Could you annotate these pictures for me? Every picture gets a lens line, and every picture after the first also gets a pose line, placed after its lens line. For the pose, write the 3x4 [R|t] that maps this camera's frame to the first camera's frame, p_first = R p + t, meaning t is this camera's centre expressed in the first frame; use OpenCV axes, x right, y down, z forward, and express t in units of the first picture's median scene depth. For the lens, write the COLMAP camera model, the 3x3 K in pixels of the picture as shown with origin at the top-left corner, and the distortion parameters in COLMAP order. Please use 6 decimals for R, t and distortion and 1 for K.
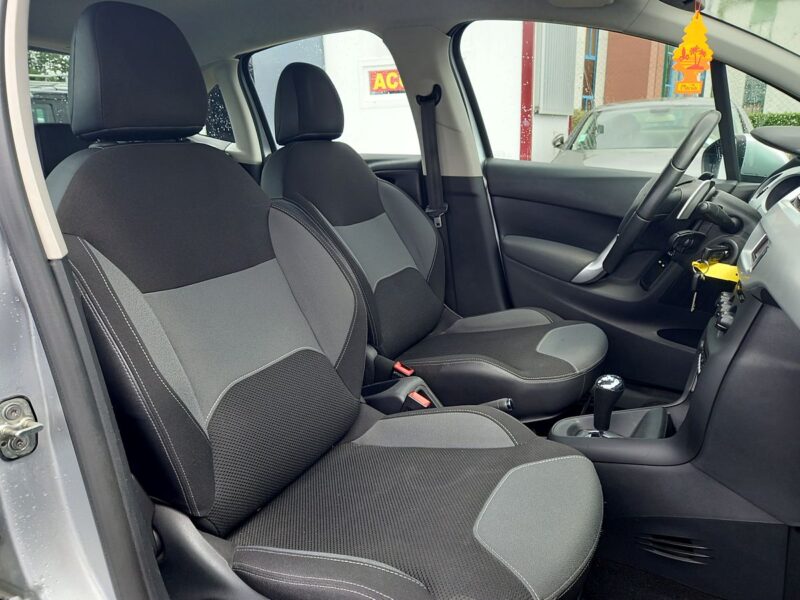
lens RADIAL K [[581.4, 0, 402.7], [0, 581.4, 297.9], [0, 0, 1]] dist [0.077429, -0.090552]
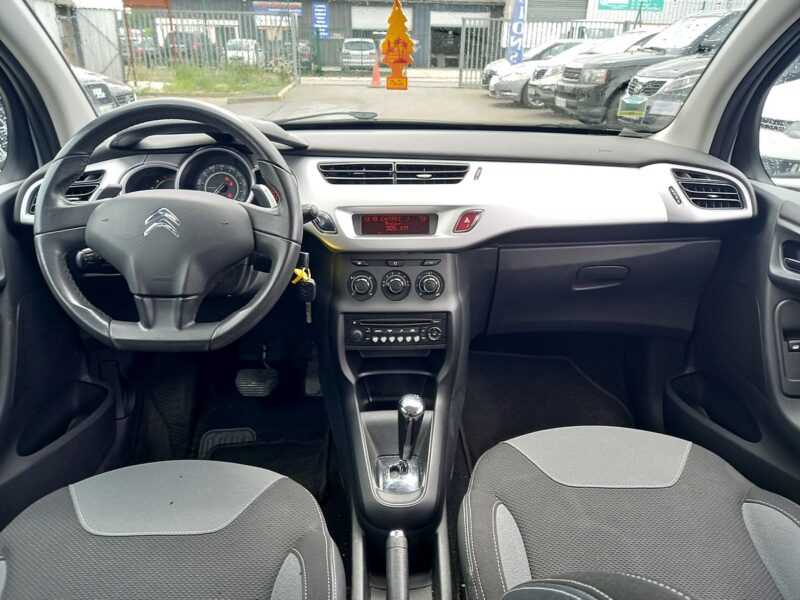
lens RADIAL K [[581.4, 0, 402.7], [0, 581.4, 297.9], [0, 0, 1]] dist [0.077429, -0.090552]
pose [[-0.462910, -0.331118, 0.822238, -0.212622], [0.243495, 0.844423, 0.477137, -0.275445], [-0.852305, 0.421083, -0.310266, 0.769931]]
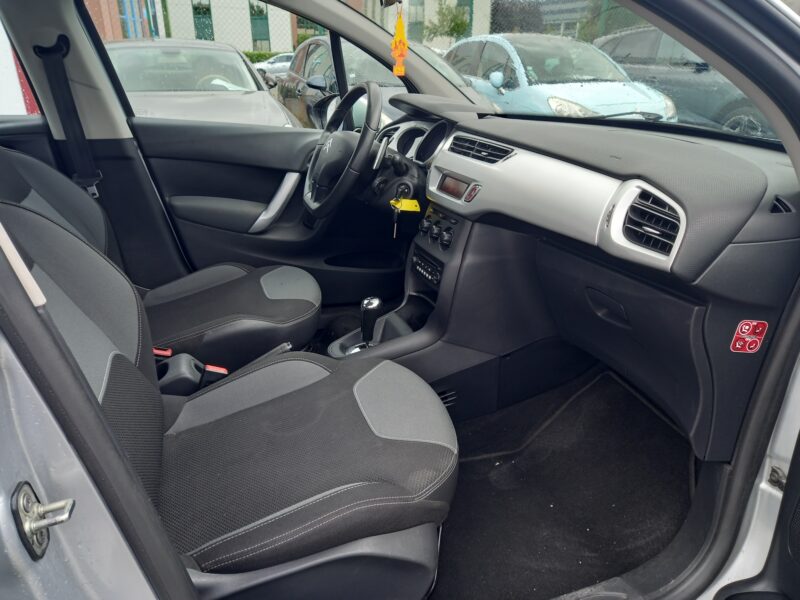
lens RADIAL K [[581.4, 0, 402.7], [0, 581.4, 297.9], [0, 0, 1]] dist [0.077429, -0.090552]
pose [[0.692118, -0.249761, 0.677194, -0.291120], [0.182279, 0.968294, 0.170828, -0.045268], [-0.698389, 0.005205, 0.715700, 0.025191]]
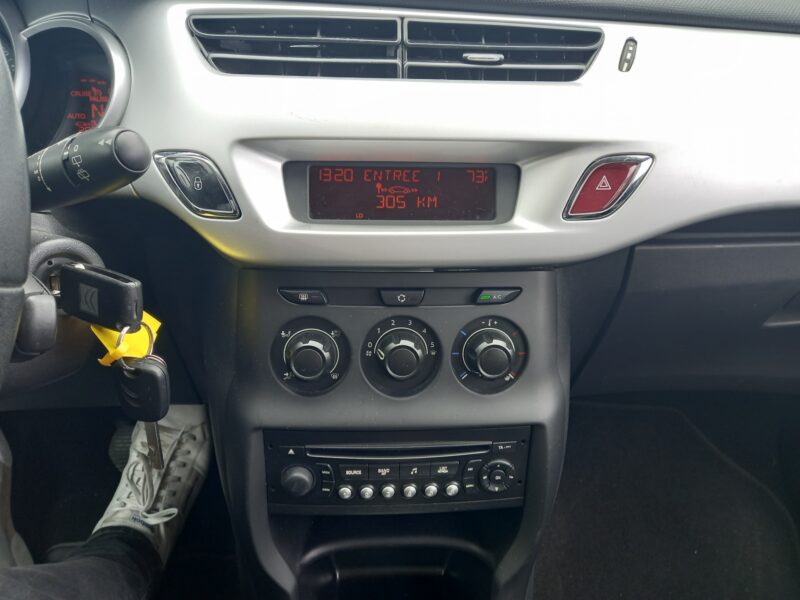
lens RADIAL K [[581.4, 0, 402.7], [0, 581.4, 297.9], [0, 0, 1]] dist [0.077429, -0.090552]
pose [[-0.482320, -0.418662, 0.769473, 0.139346], [0.215435, 0.794730, 0.567443, -0.141963], [-0.849091, 0.439461, -0.293120, 0.634308]]
